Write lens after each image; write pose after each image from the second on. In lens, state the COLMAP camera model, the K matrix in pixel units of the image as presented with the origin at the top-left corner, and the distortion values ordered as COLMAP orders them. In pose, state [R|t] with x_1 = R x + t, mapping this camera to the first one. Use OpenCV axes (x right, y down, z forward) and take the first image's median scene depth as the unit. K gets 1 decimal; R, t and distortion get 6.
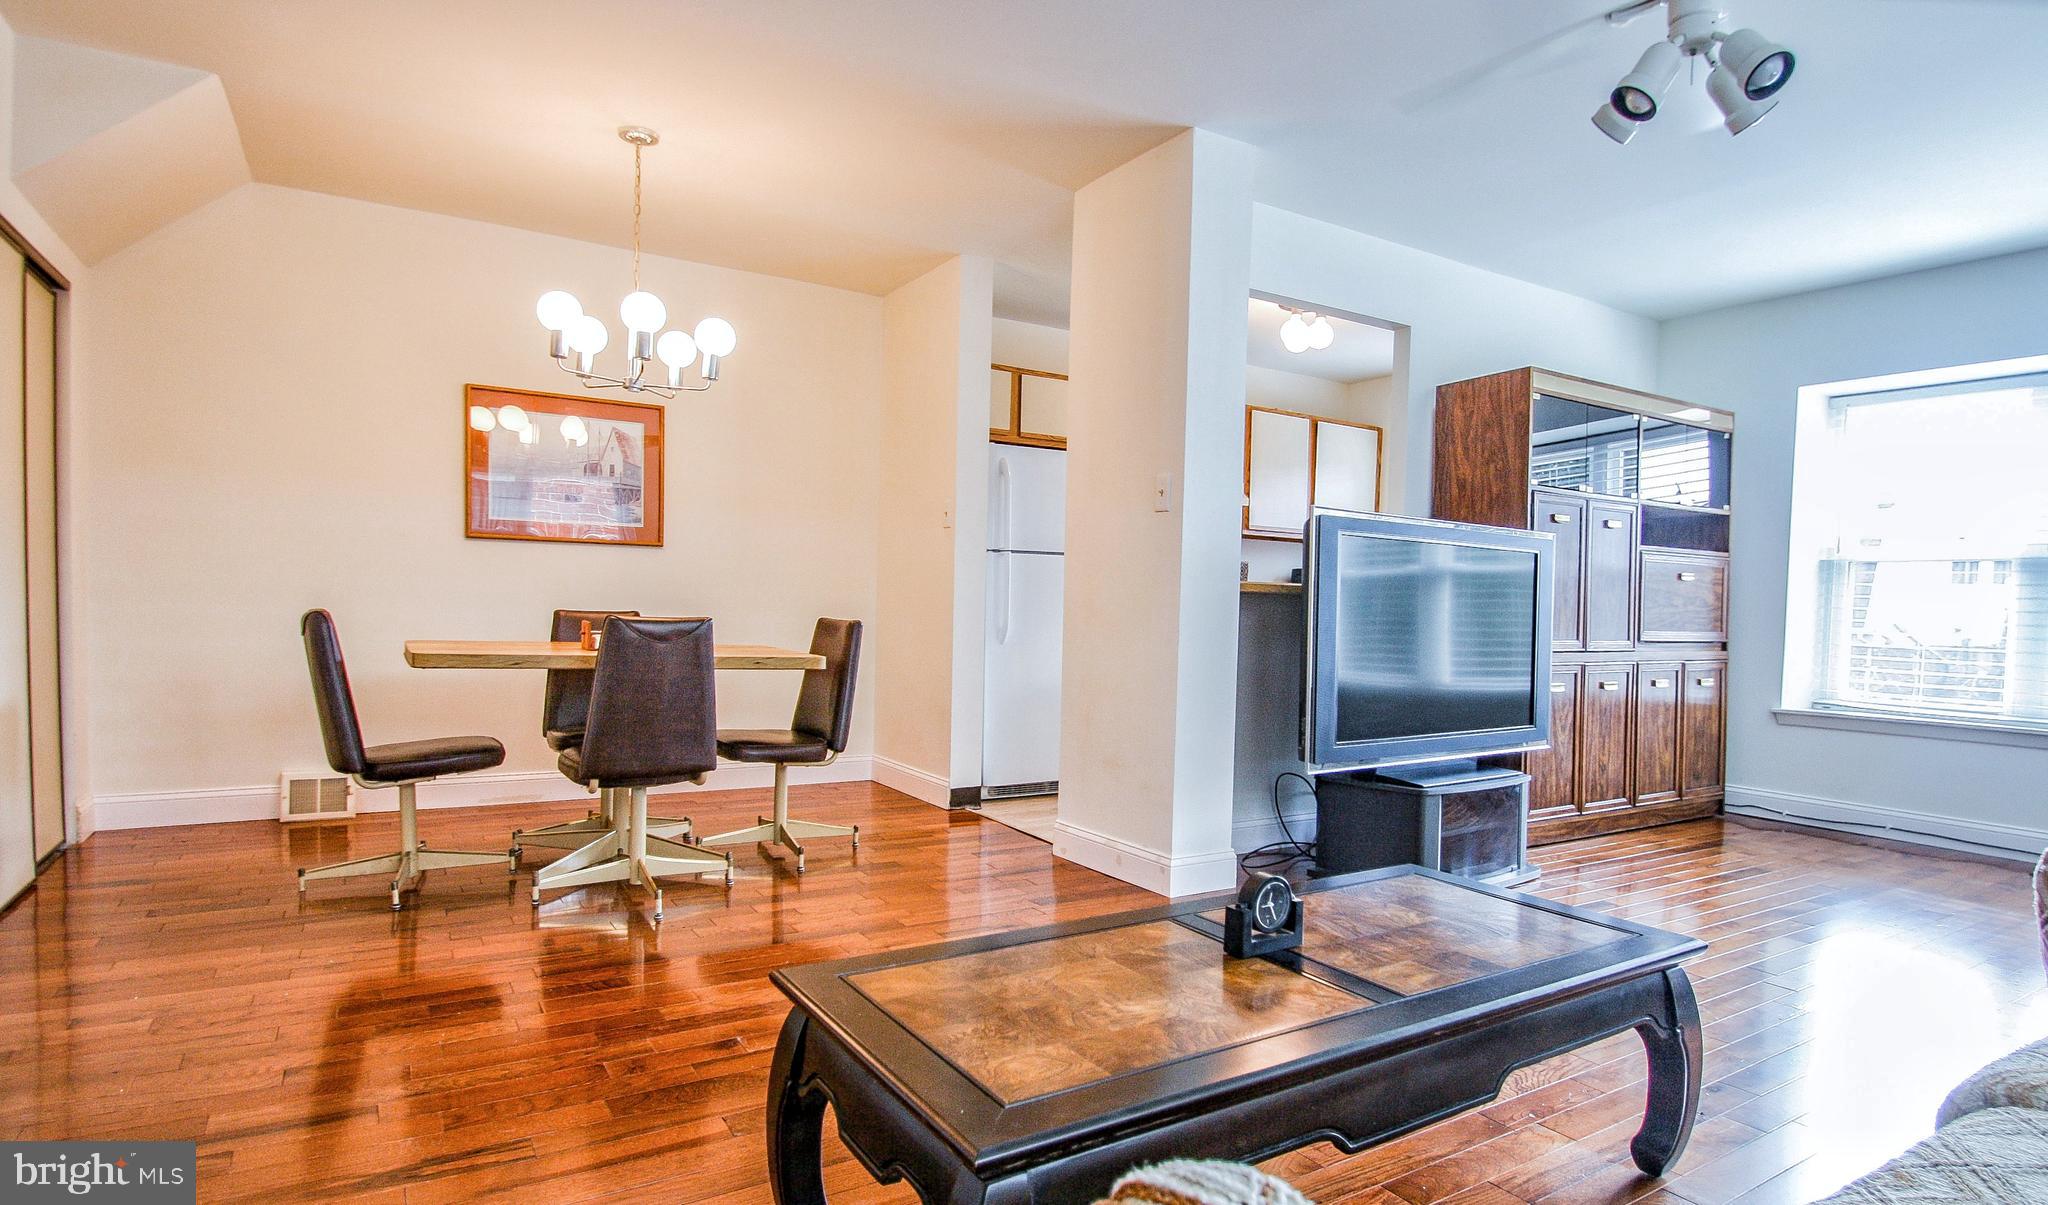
lens RADIAL K [[1075.2, 0, 1071.0], [0, 1075.2, 639.2], [0, 0, 1]] dist [0.003841, -0.016782]
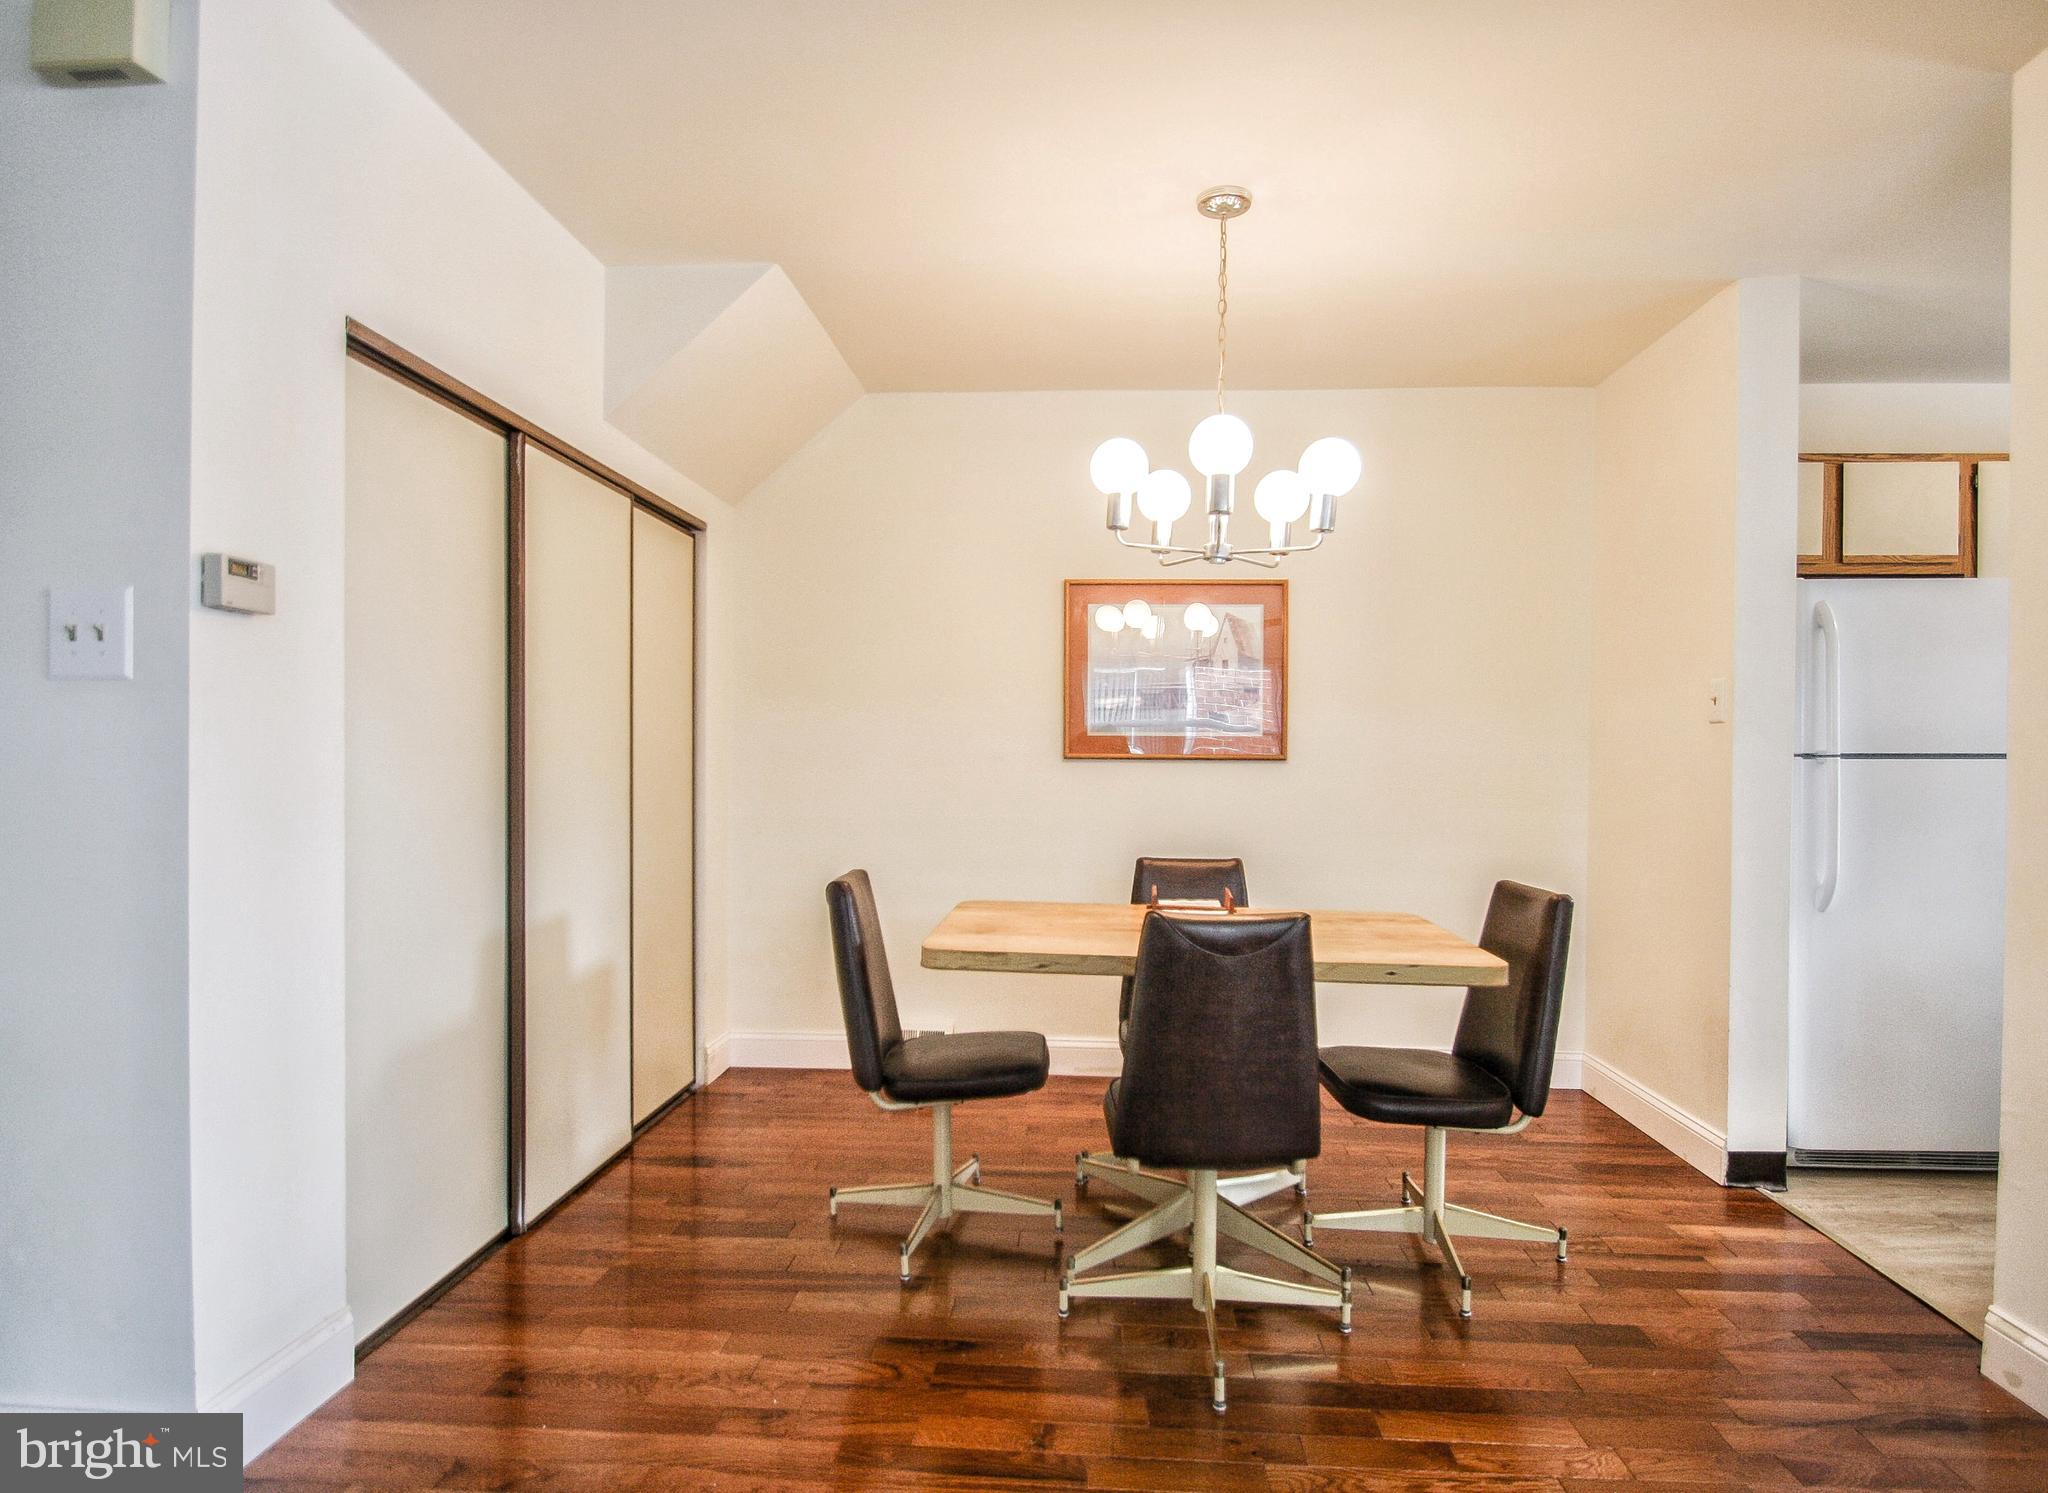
lens RADIAL K [[1129.7, 0, 1026.3], [0, 1129.7, 778.9], [0, 0, 1]] dist [0.001908, -0.000100]
pose [[0.807298, -0.009889, -0.590061, -0.069064], [-0.010493, 0.999461, -0.031107, -0.061767], [0.590051, 0.031304, 0.806759, 0.315361]]
